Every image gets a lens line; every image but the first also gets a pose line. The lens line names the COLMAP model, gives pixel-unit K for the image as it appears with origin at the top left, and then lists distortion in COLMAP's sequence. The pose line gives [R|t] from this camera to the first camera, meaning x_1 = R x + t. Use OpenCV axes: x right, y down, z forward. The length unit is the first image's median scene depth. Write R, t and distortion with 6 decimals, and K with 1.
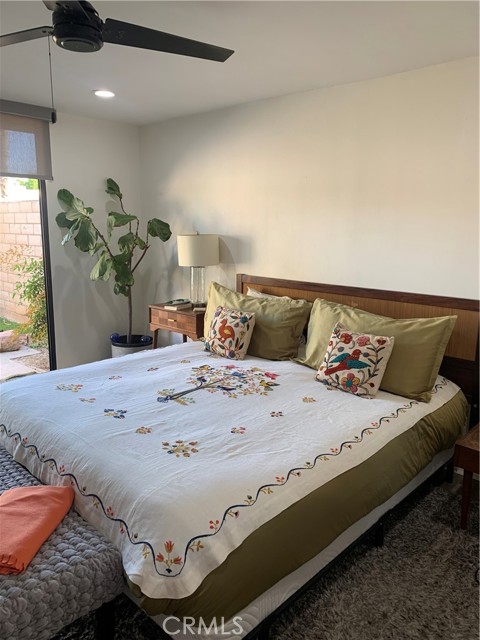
lens RADIAL K [[491.9, 0, 240.0], [0, 491.9, 320.0], [0, 0, 1]] dist [0.087996, -0.113472]
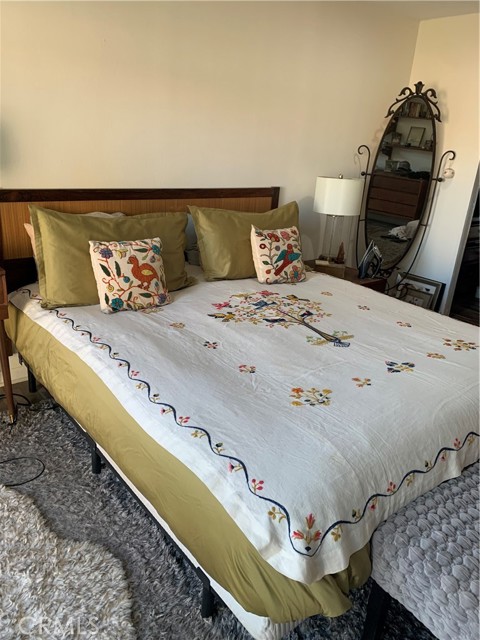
lens RADIAL K [[491.9, 0, 240.0], [0, 491.9, 320.0], [0, 0, 1]] dist [0.087996, -0.113472]
pose [[0.106742, -0.351191, 0.930200, -0.852157], [0.120376, 0.933227, 0.338521, -0.166865], [-0.986973, 0.075840, 0.141889, 0.941487]]
